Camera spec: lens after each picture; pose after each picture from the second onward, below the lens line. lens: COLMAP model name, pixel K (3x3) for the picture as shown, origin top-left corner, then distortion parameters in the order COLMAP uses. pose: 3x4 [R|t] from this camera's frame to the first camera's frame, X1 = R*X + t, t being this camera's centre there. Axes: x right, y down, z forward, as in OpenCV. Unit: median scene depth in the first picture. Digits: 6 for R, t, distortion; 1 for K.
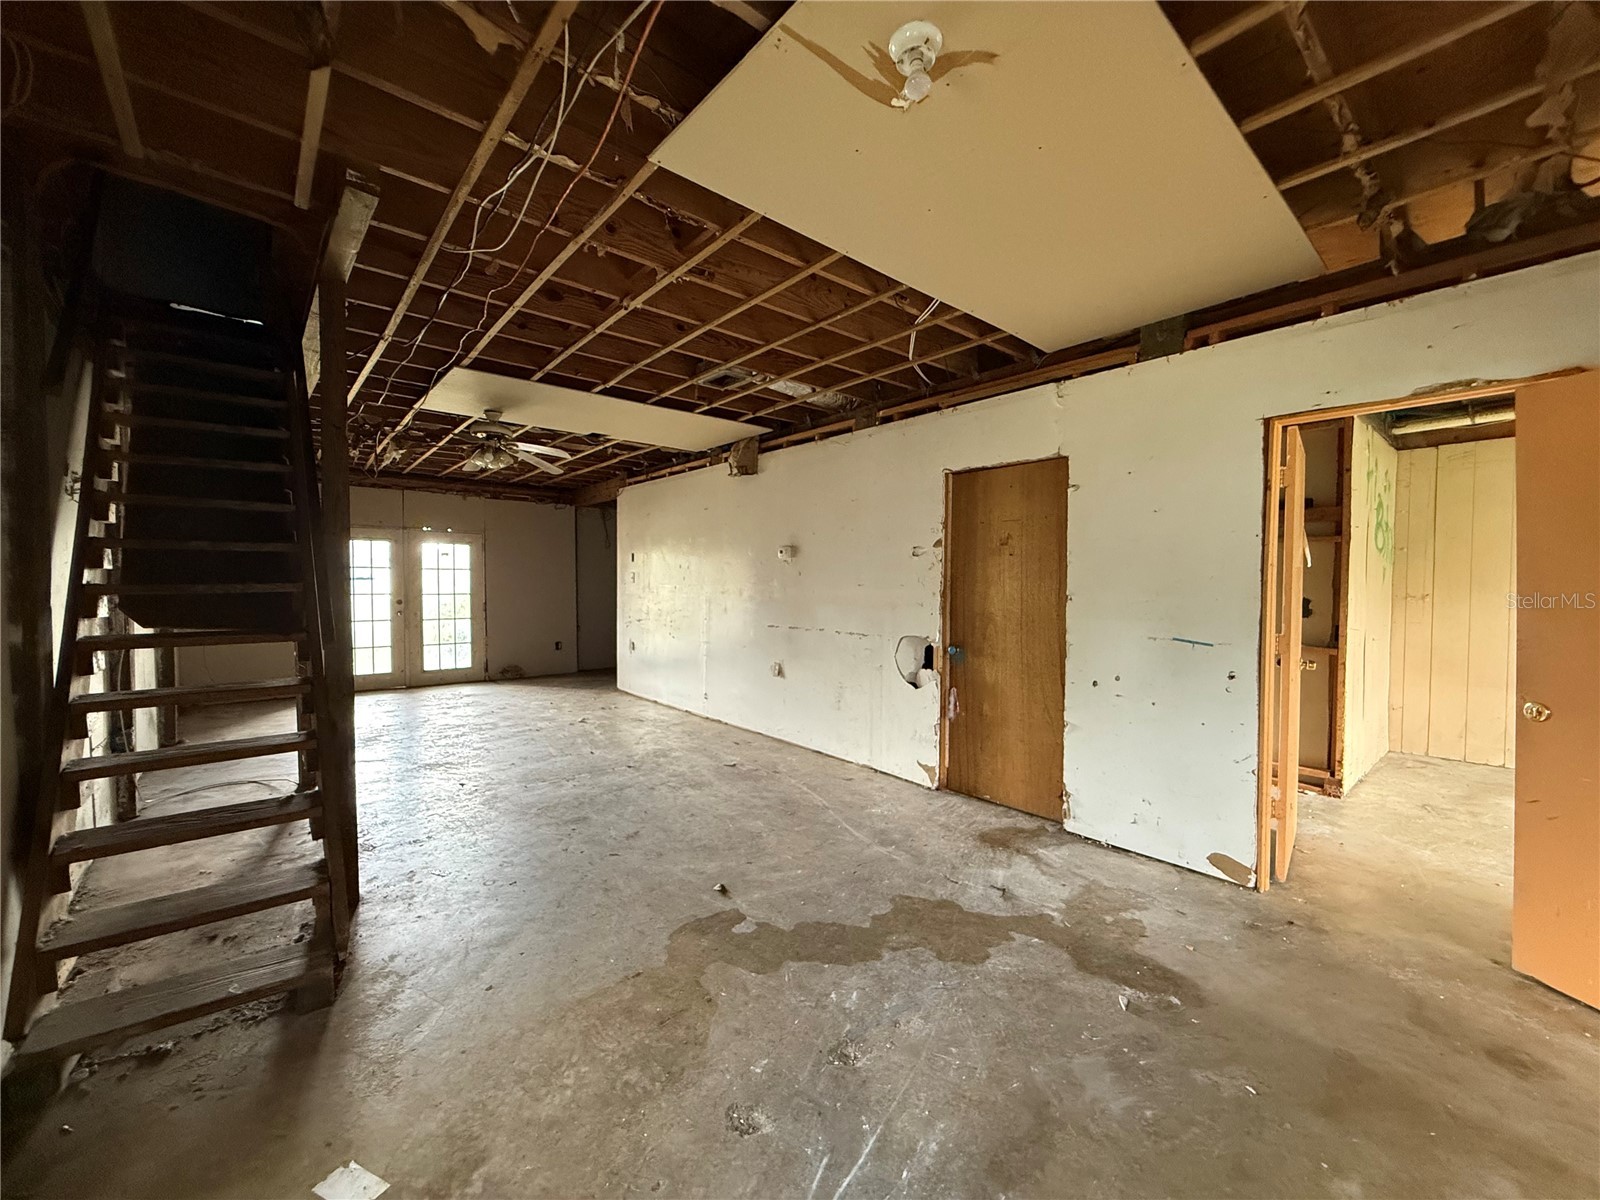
lens RADIAL K [[639.5, 0, 795.7], [0, 639.5, 597.2], [0, 0, 1]] dist [-0.001006, 0.000554]
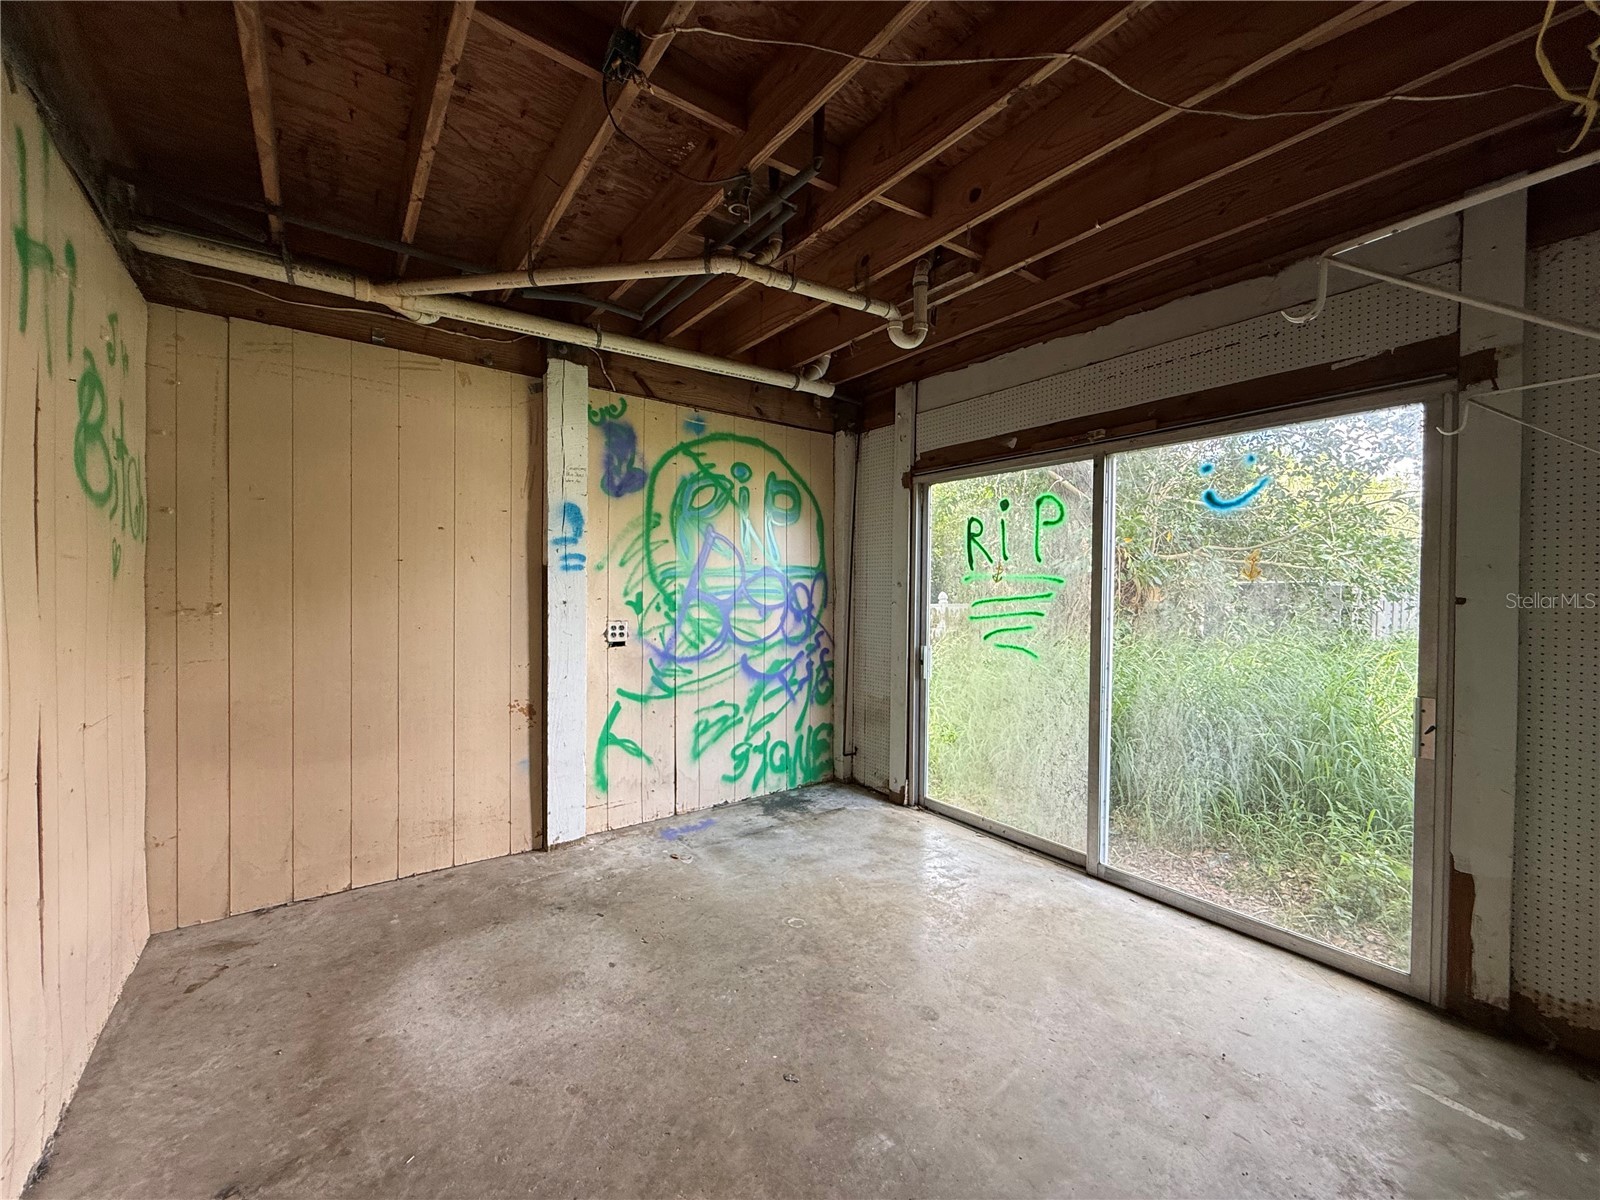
lens RADIAL K [[639.5, 0, 799.9], [0, 639.5, 595.0], [0, 0, 1]] dist [-0.001006, 0.000554]
pose [[0.056661, -0.017854, 0.998234, 0.504879], [0.018290, 0.999691, 0.016842, -0.011108], [-0.998226, 0.017304, 0.056970, 0.506578]]
